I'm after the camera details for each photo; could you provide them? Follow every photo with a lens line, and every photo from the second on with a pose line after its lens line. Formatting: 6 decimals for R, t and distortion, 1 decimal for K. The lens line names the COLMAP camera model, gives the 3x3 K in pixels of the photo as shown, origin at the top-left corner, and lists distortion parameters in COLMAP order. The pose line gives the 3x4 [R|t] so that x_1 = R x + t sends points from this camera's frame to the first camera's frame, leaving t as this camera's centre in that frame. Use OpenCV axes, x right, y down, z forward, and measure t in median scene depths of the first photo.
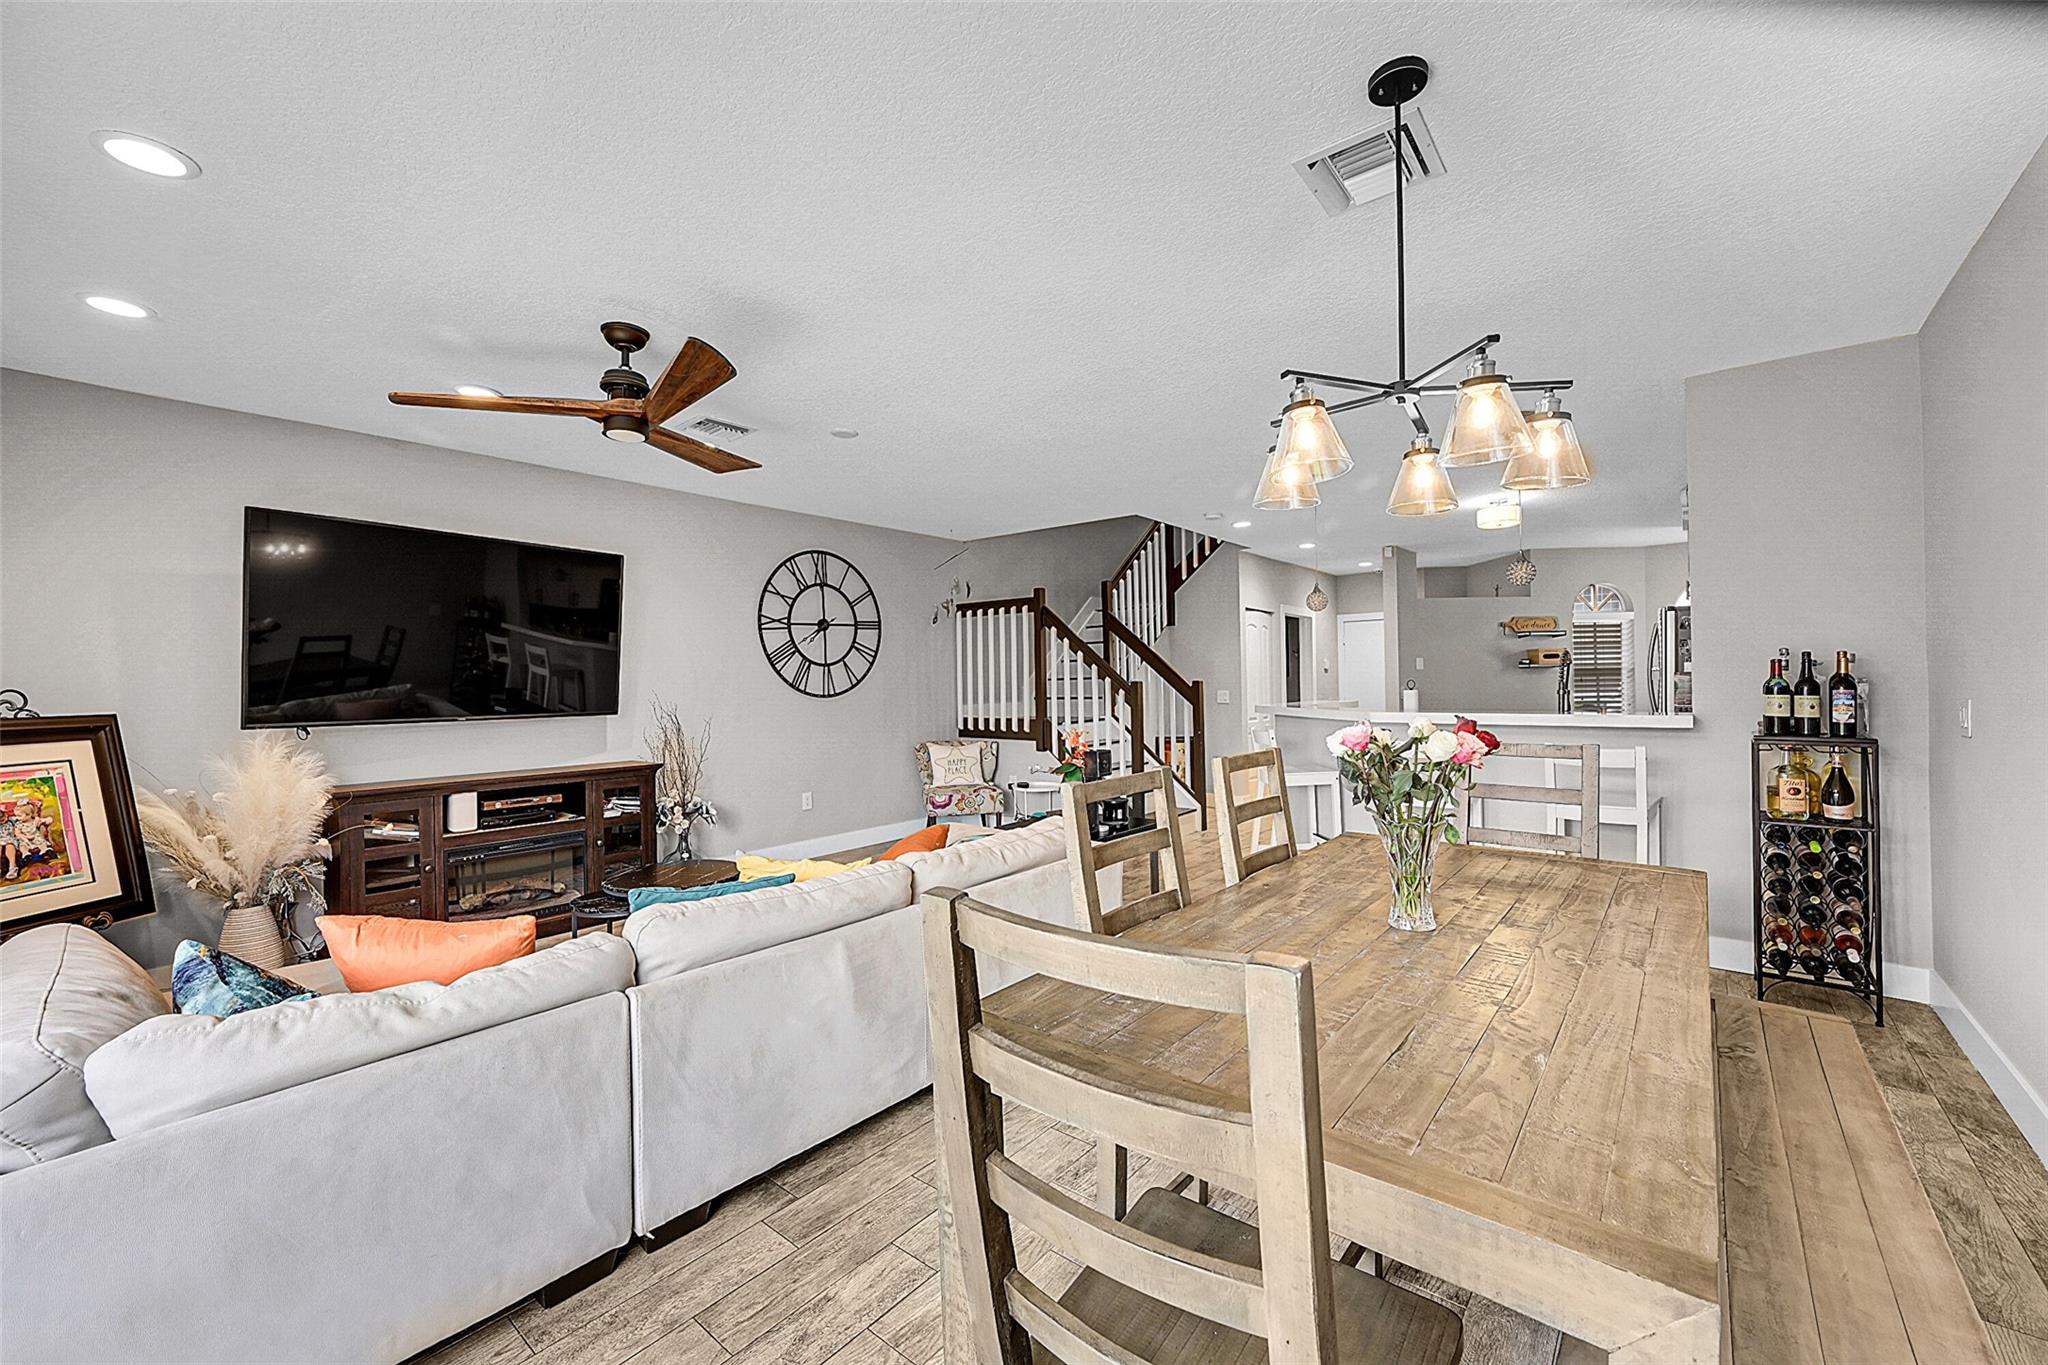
lens RADIAL K [[820.8, 0, 1022.8], [0, 820.8, 680.8], [0, 0, 1]] dist [0.001163, 0.000513]
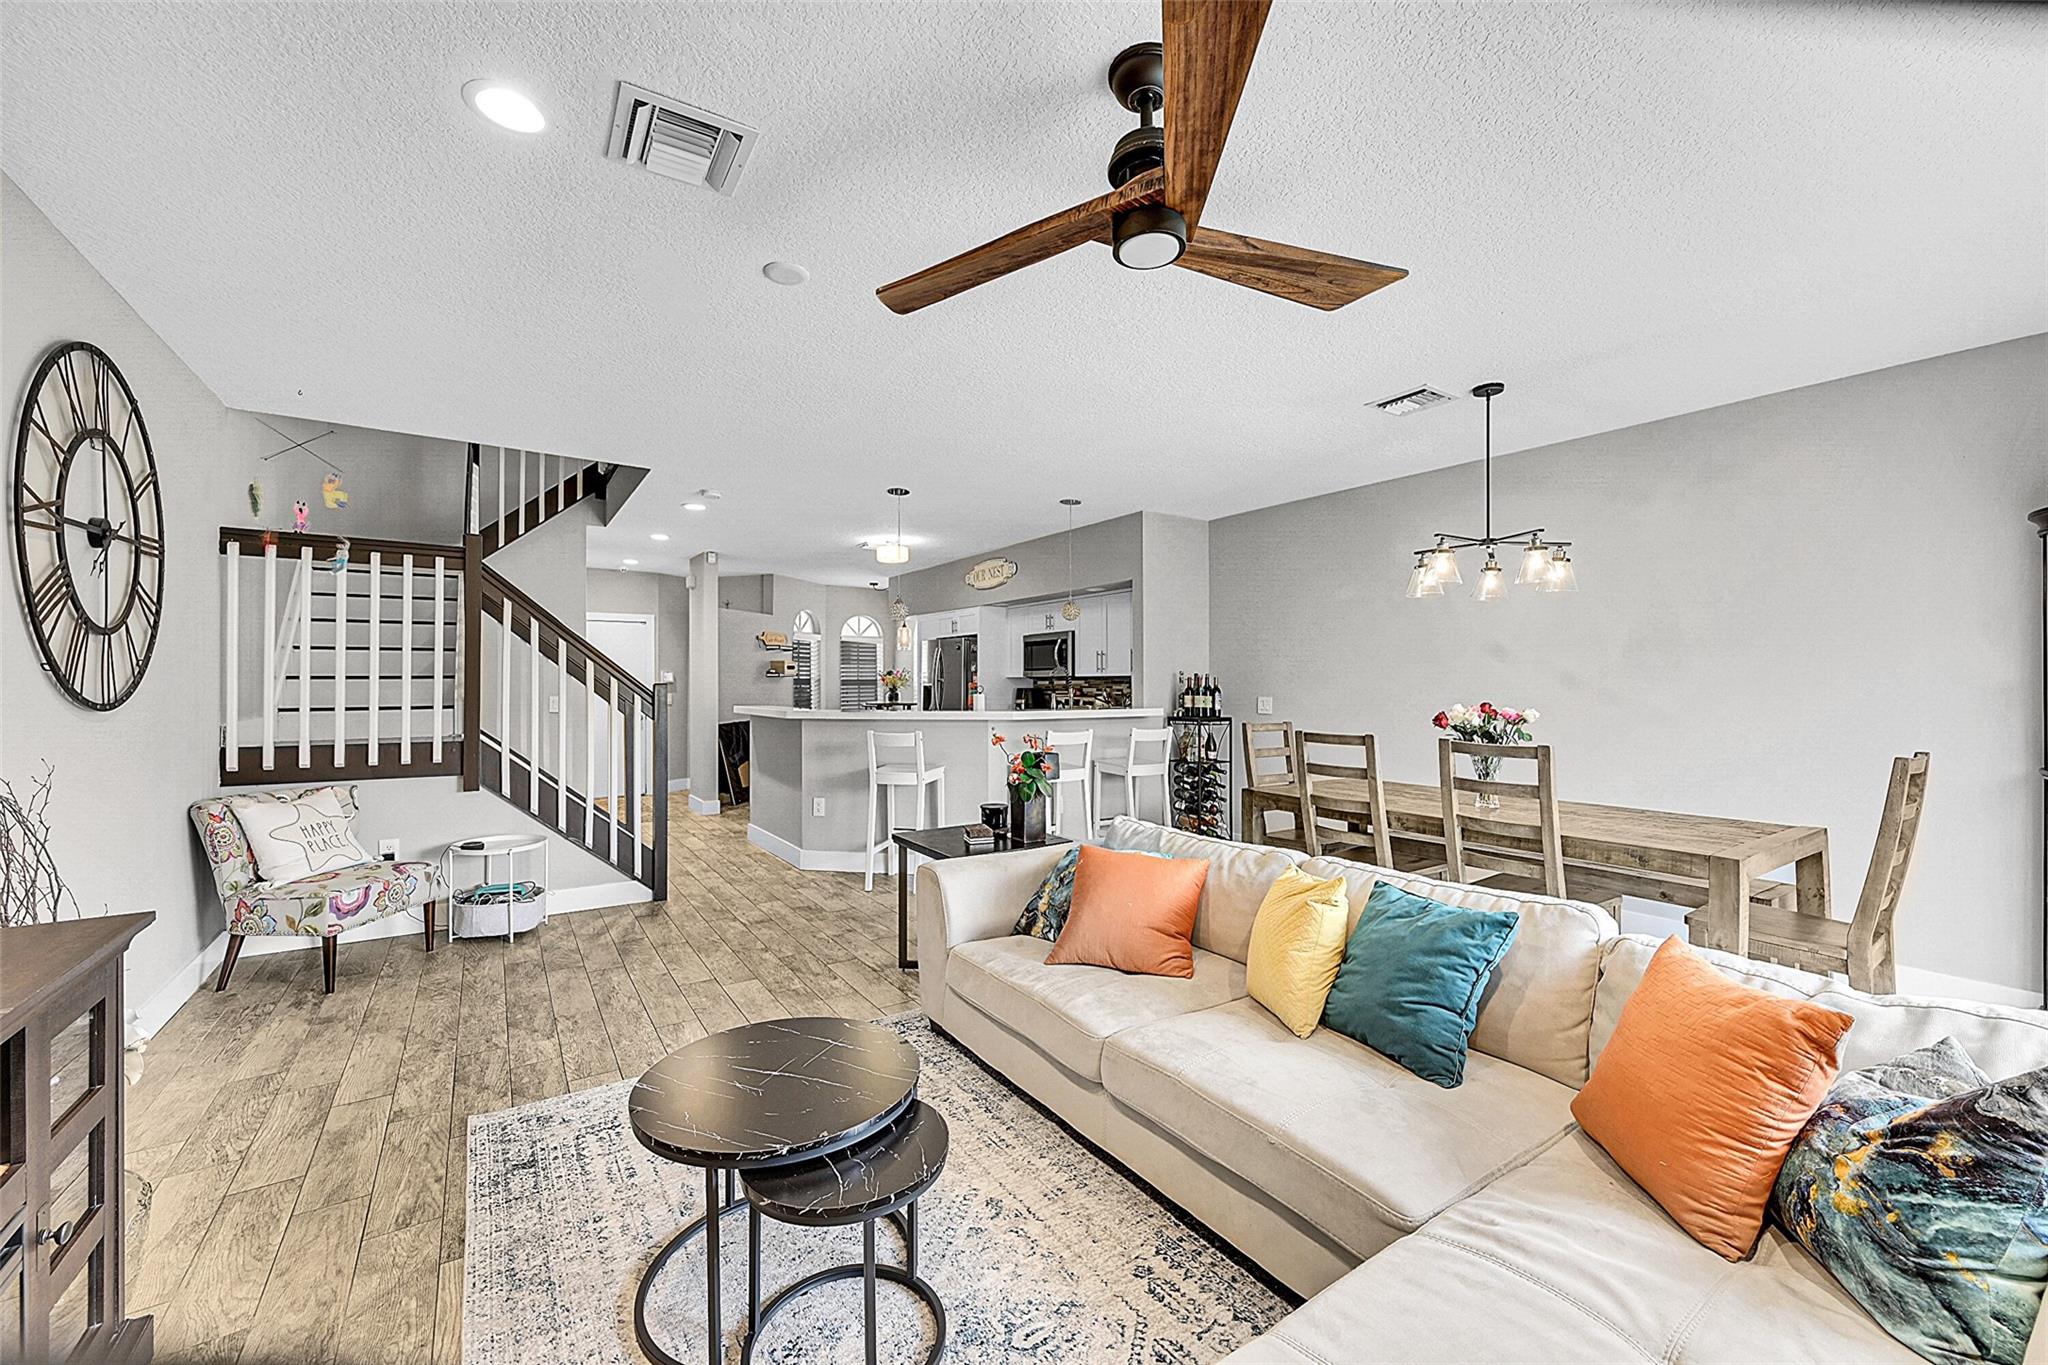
lens RADIAL K [[807.2, 0, 1028.1], [0, 807.2, 680.4], [0, 0, 1]] dist [-0.001793, 0.000266]
pose [[0.289117, 0.018676, 0.957112, -0.498089], [-0.007464, 0.999823, -0.017255, 0.008699], [-0.957265, -0.002155, 0.289206, 0.446866]]
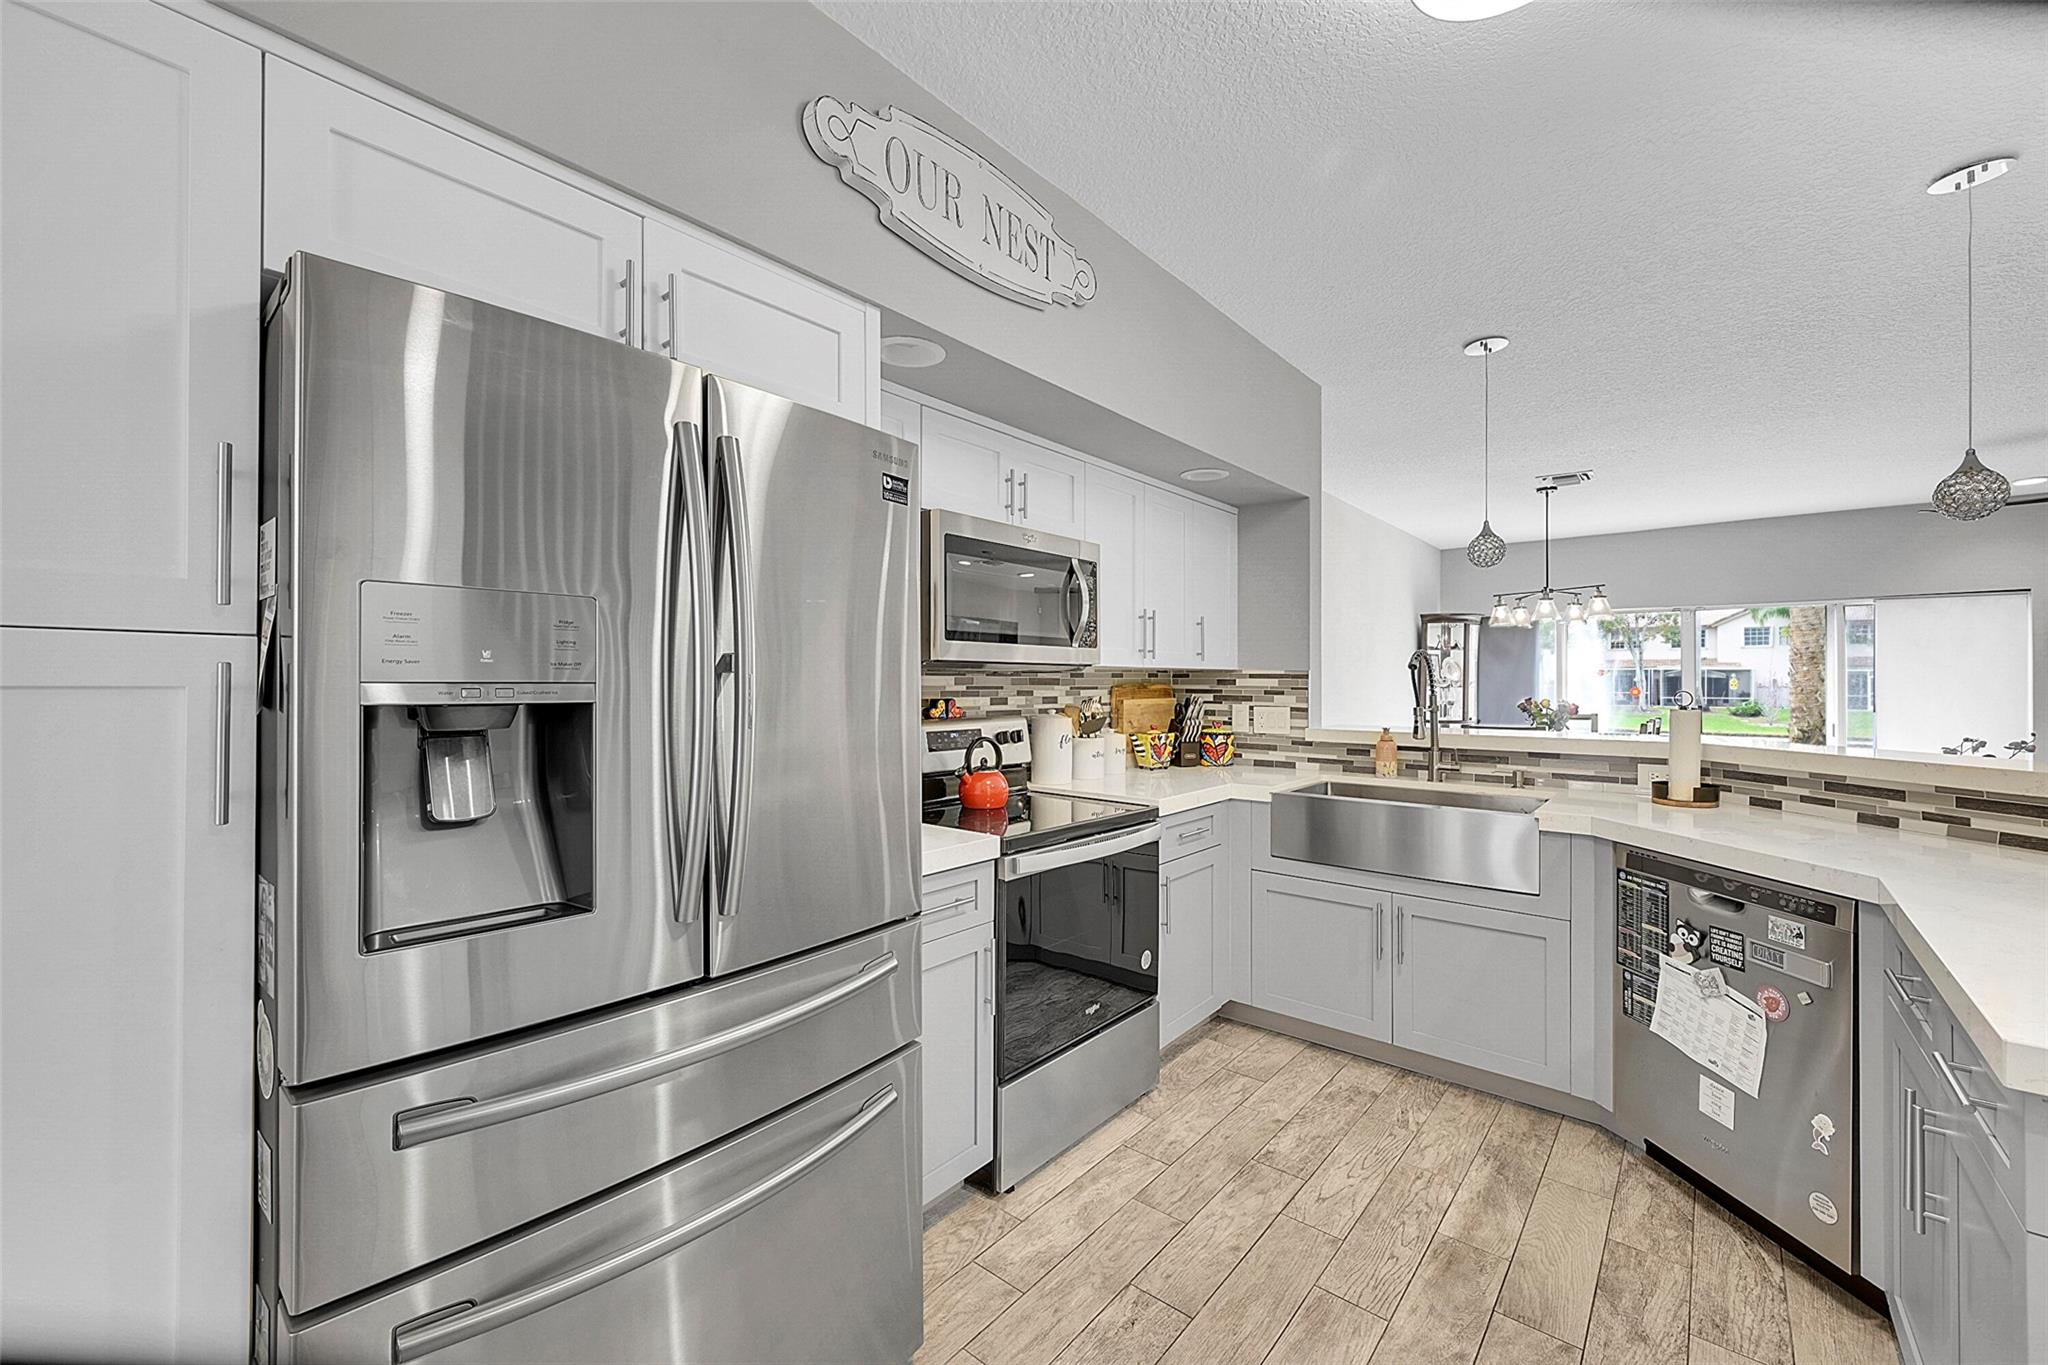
lens RADIAL K [[807.2, 0, 1028.1], [0, 807.2, 680.4], [0, 0, 1]] dist [-0.001793, 0.000266]
pose [[-0.999670, 0.012991, 0.022150, 0.679546], [0.012832, 0.999891, -0.007324, -0.006947], [-0.022242, -0.007038, -0.999728, 1.172899]]
